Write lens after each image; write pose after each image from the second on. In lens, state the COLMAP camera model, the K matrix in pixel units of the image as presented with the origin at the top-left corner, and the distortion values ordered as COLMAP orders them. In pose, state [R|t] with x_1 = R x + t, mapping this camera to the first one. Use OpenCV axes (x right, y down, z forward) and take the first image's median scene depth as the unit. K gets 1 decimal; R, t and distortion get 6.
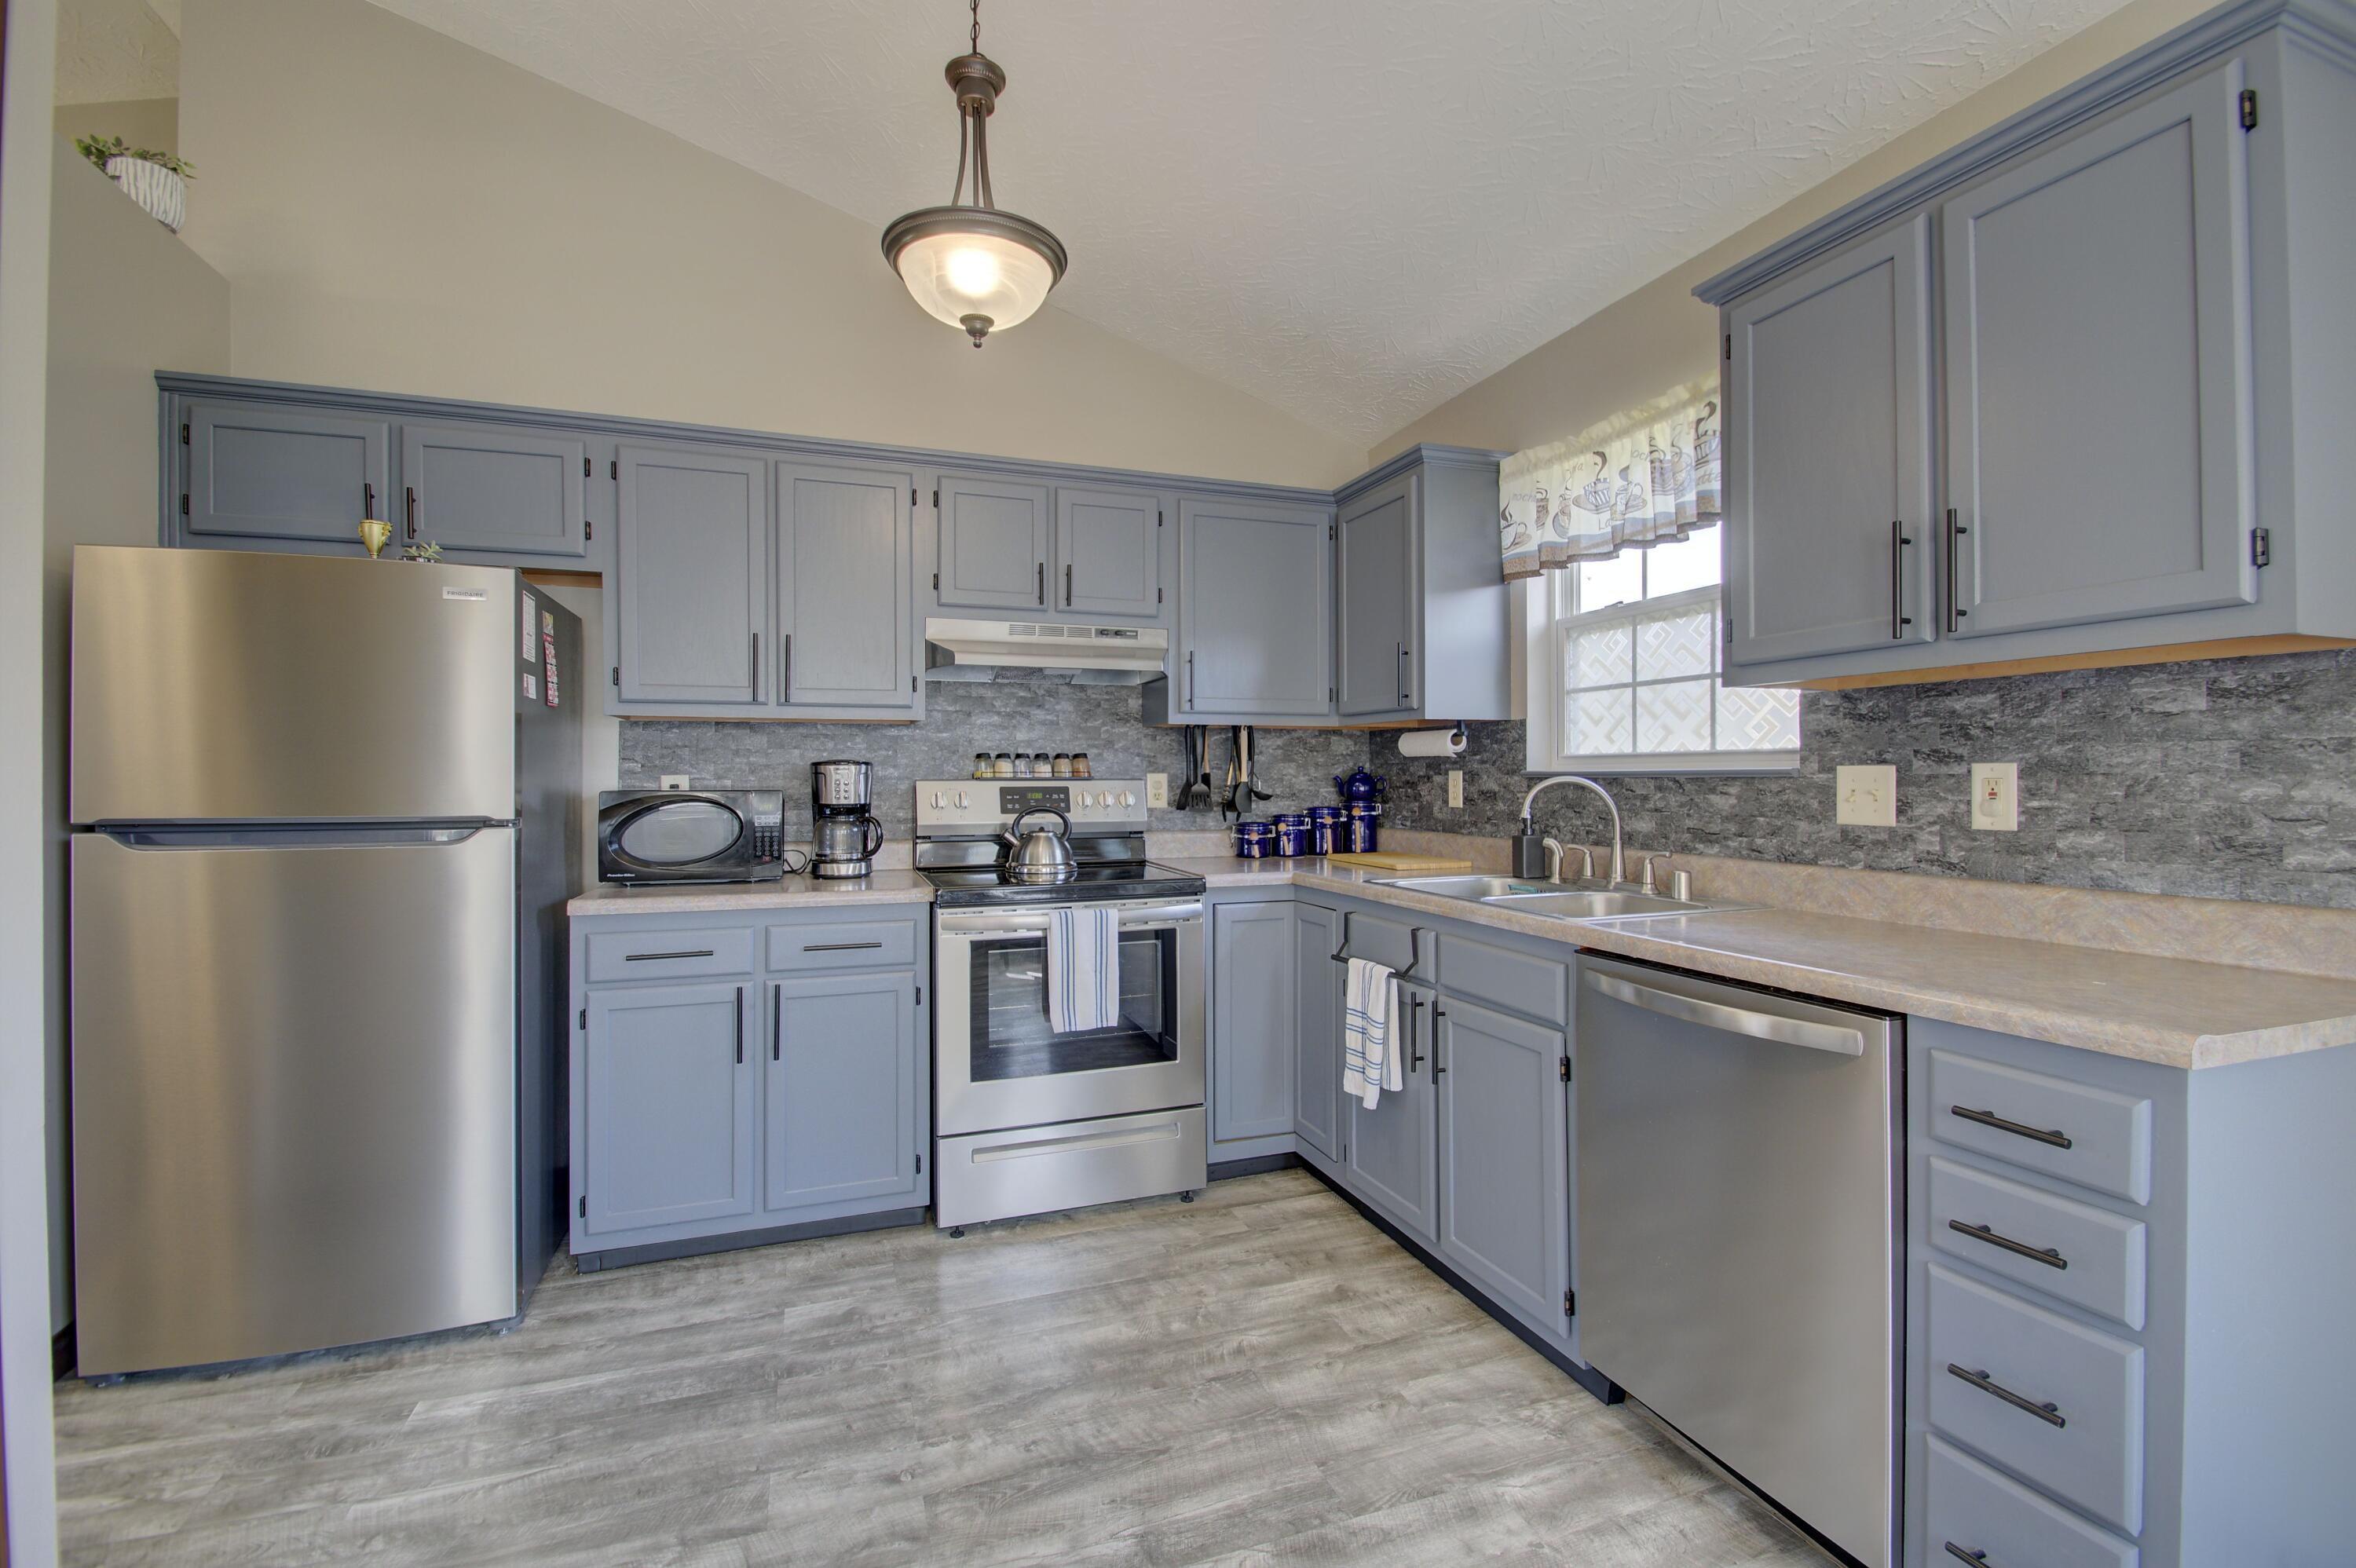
lens RADIAL K [[1028.7, 0, 1172.1], [0, 1028.7, 785.9], [0, 0, 1]] dist [-0.002701, -0.000282]
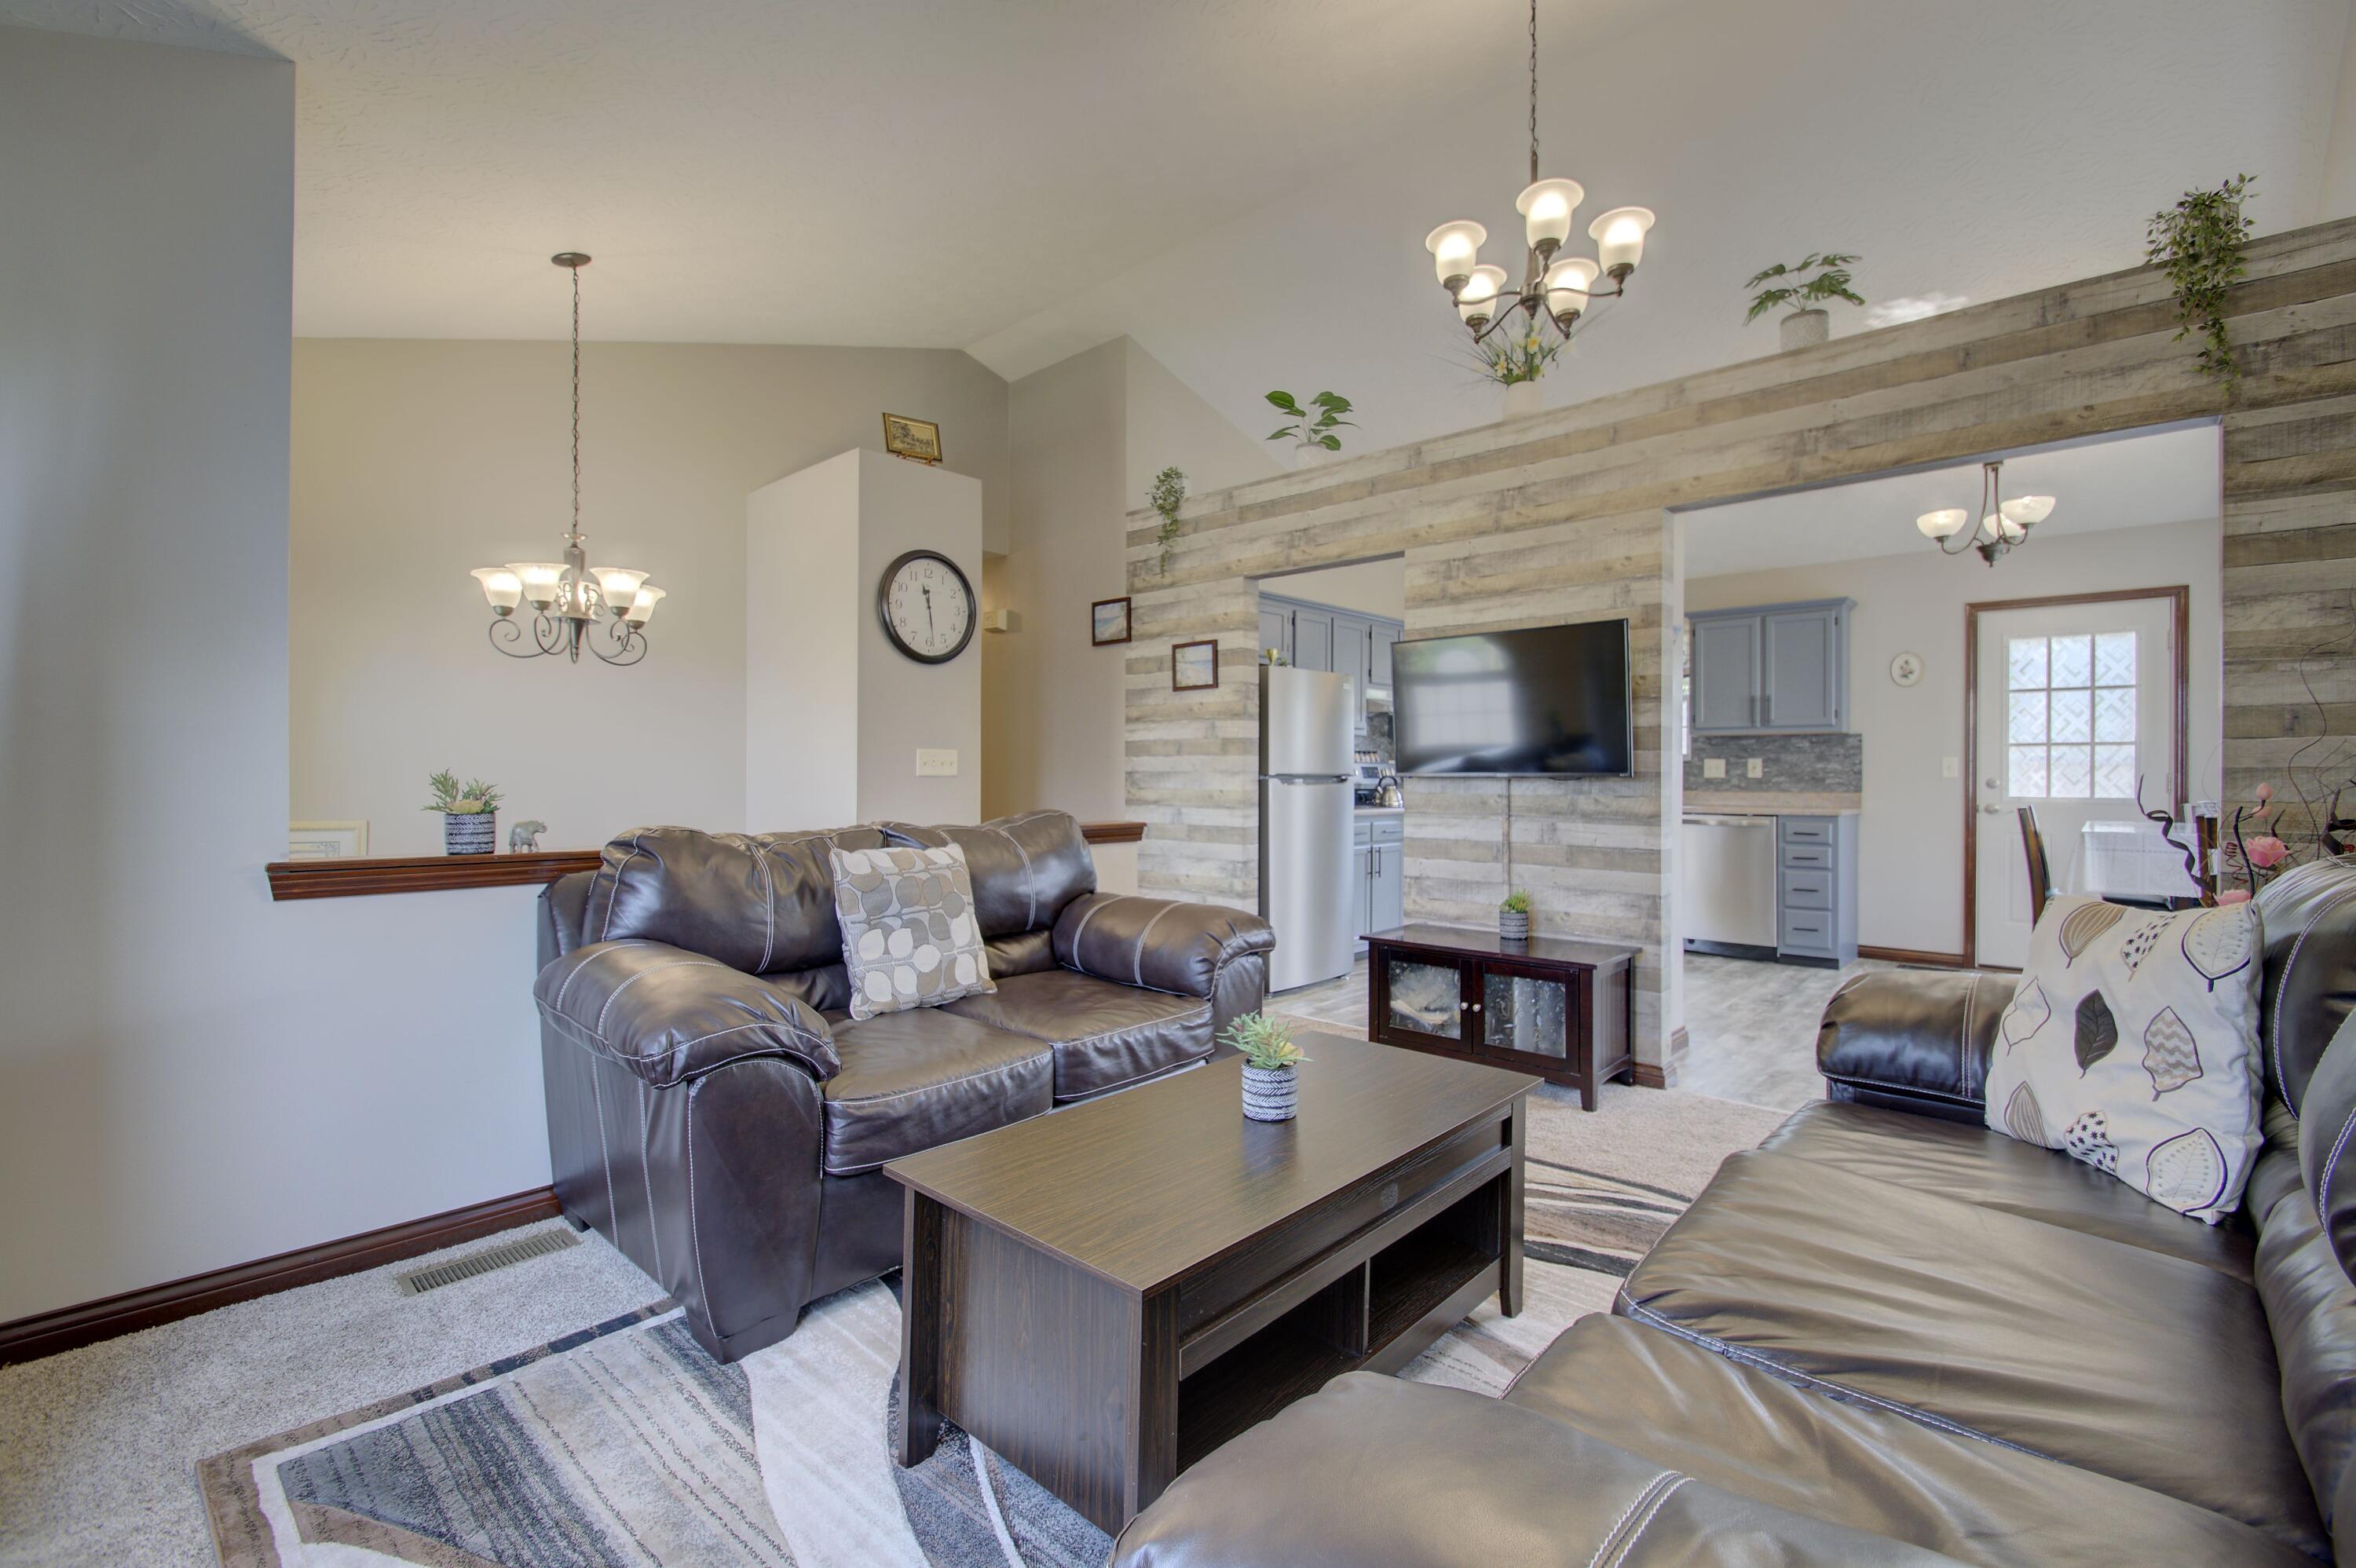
lens RADIAL K [[1028.7, 0, 1177.6], [0, 1028.7, 774.7], [0, 0, 1]] dist [-0.002701, -0.000282]
pose [[0.886668, 0.003270, 0.462395, -2.727168], [-0.001038, 0.999987, -0.005082, 0.054922], [-0.462406, 0.004026, 0.886659, -1.295454]]
